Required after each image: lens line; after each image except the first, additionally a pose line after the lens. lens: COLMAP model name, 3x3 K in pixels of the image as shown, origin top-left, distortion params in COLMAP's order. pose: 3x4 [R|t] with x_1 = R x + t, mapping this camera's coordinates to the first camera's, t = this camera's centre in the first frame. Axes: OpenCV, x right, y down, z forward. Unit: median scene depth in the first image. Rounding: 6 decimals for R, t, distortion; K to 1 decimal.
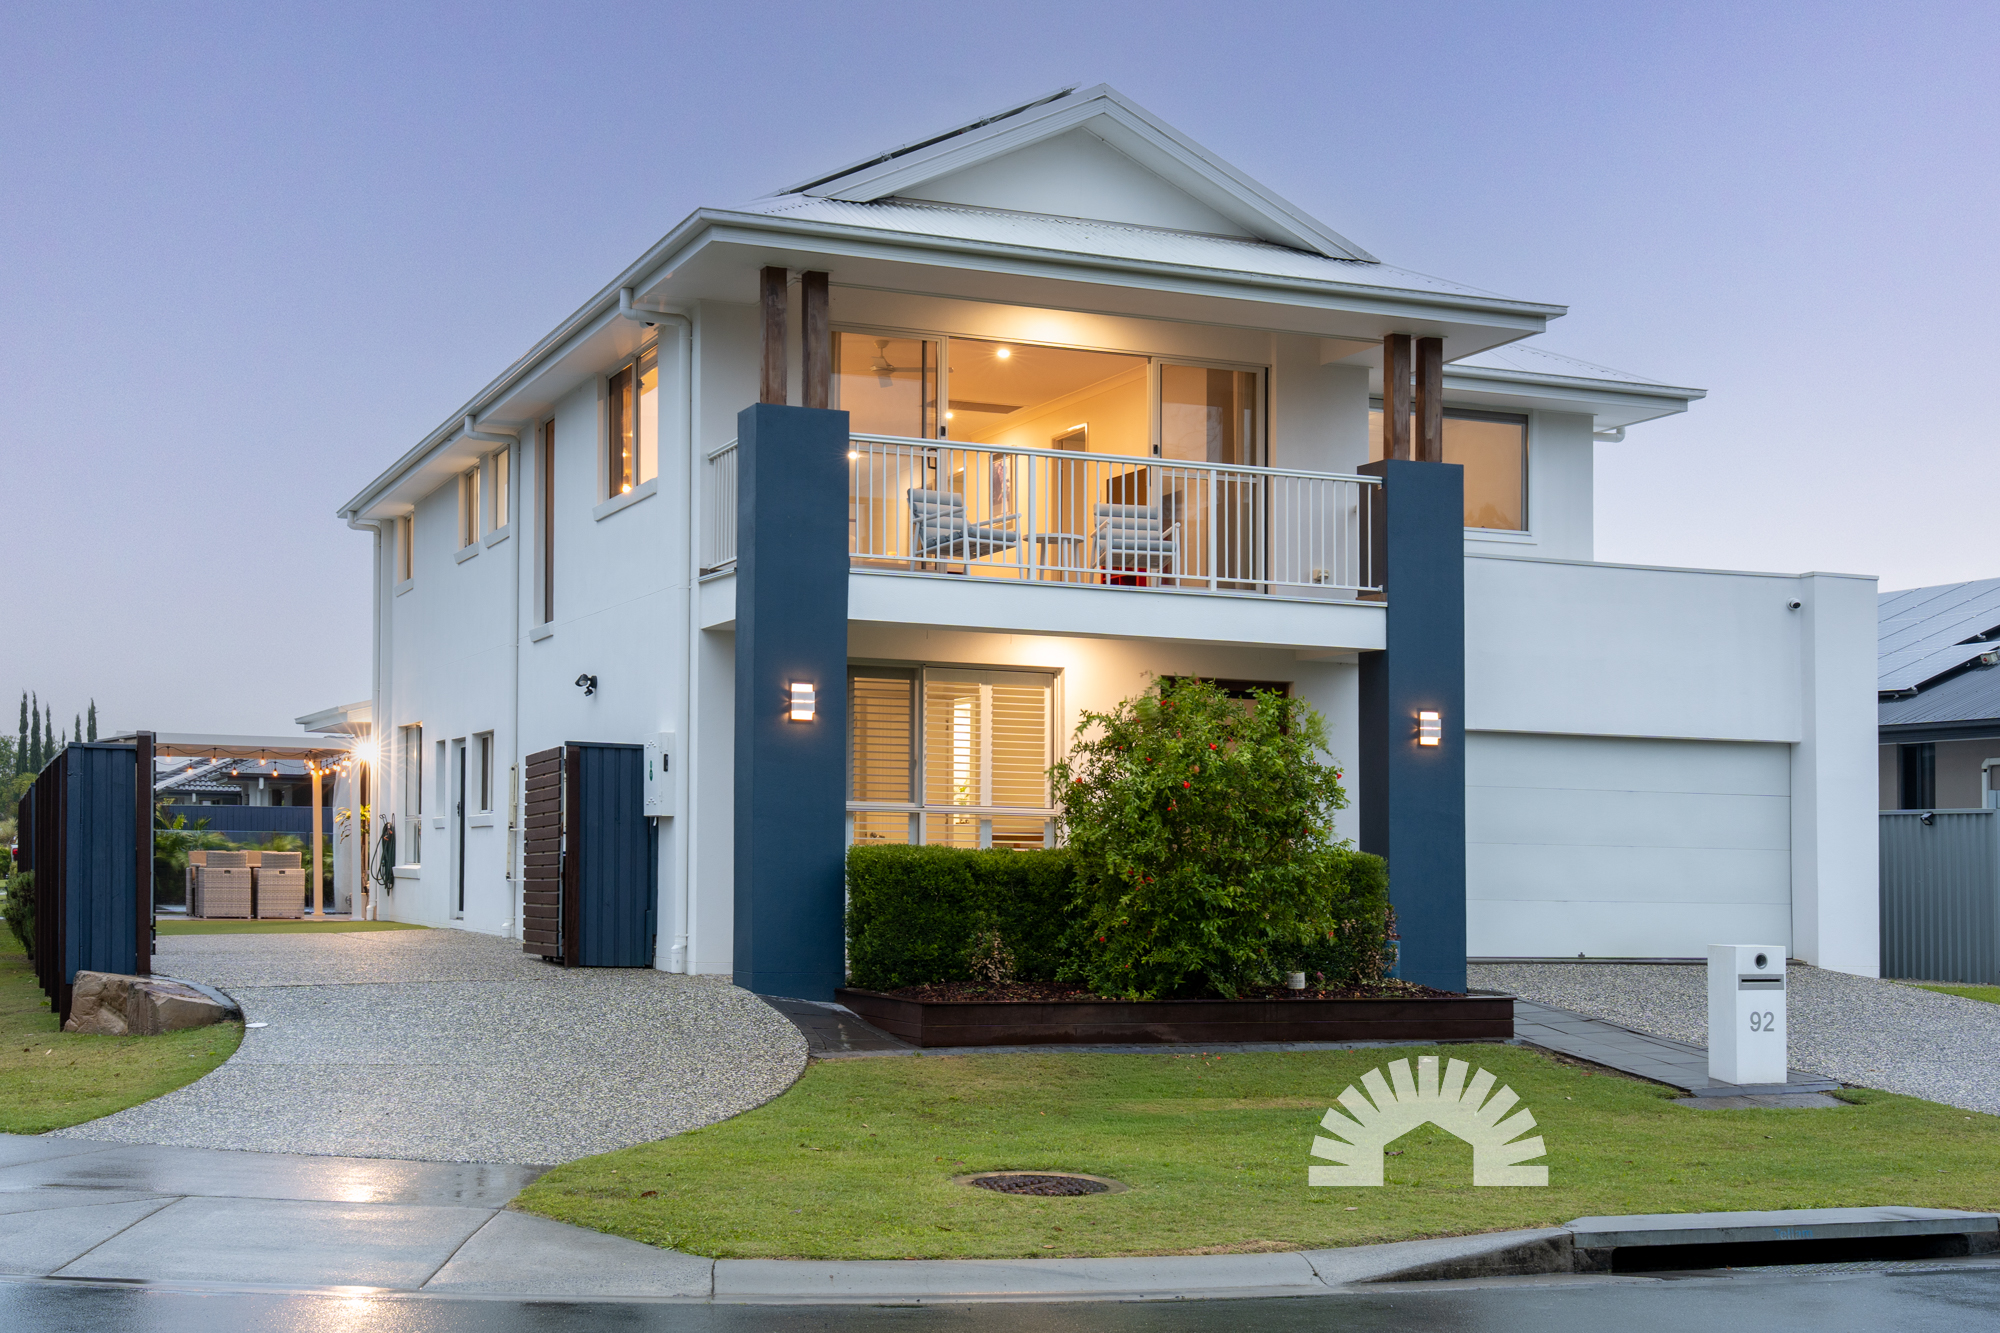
lens RADIAL K [[2680.8, 0, 1000.0], [0, 2680.8, 666.5], [0, 0, 1]] dist [-0.006035, 0.002749]
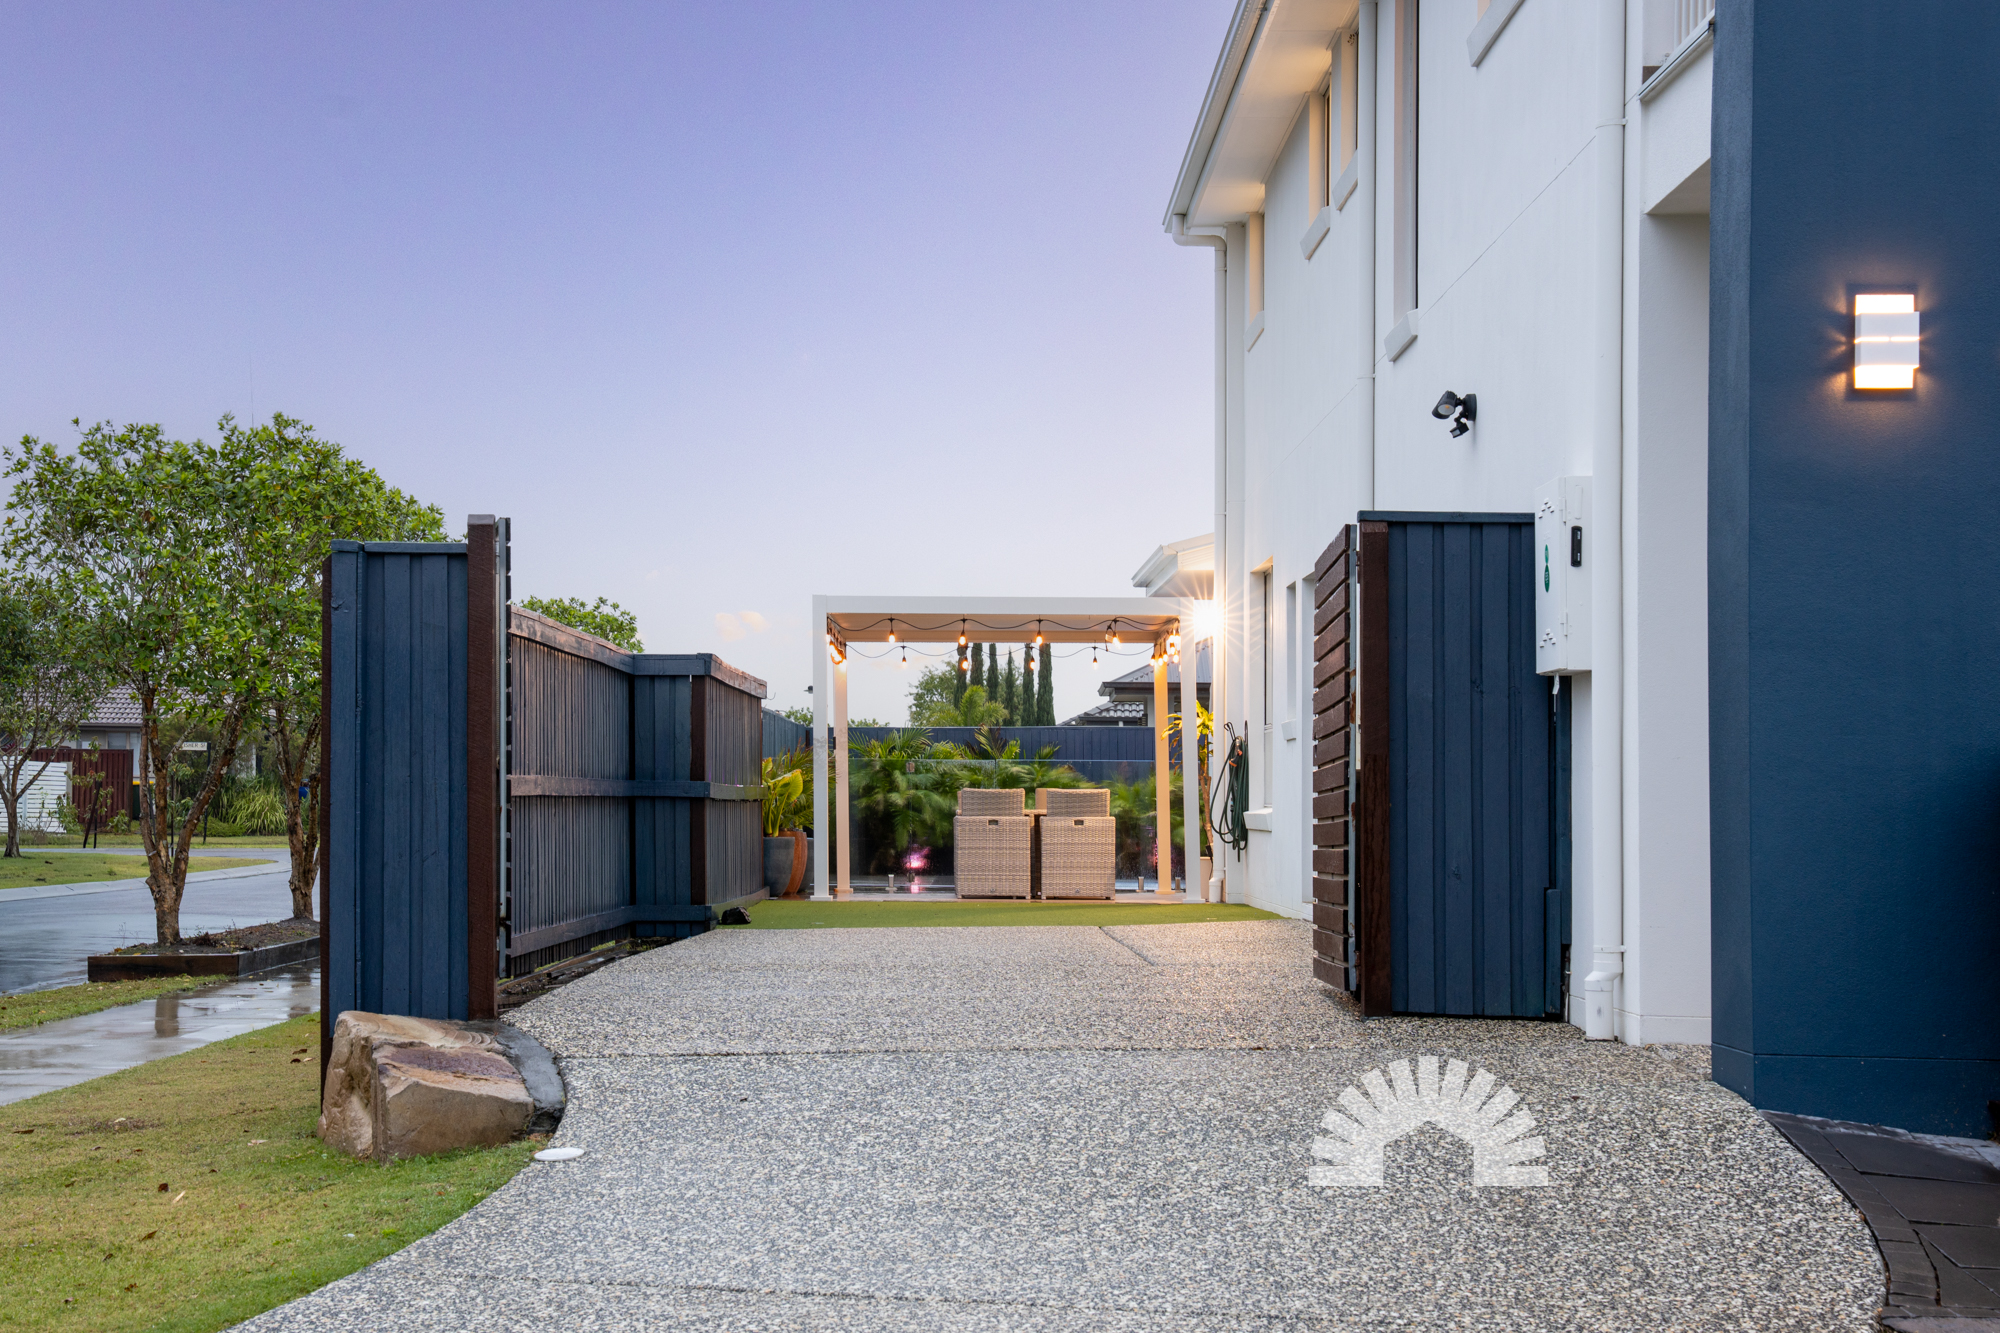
lens RADIAL K [[3079.4, 0, 998.2], [0, 3079.4, 763.5], [0, 0, 1]] dist [0.148547, 0.043627]
pose [[0.919082, -0.013104, -0.393848, -0.028061], [0.033333, 0.998450, 0.044565, 0.086069], [0.392653, -0.054087, 0.918095, 0.958744]]
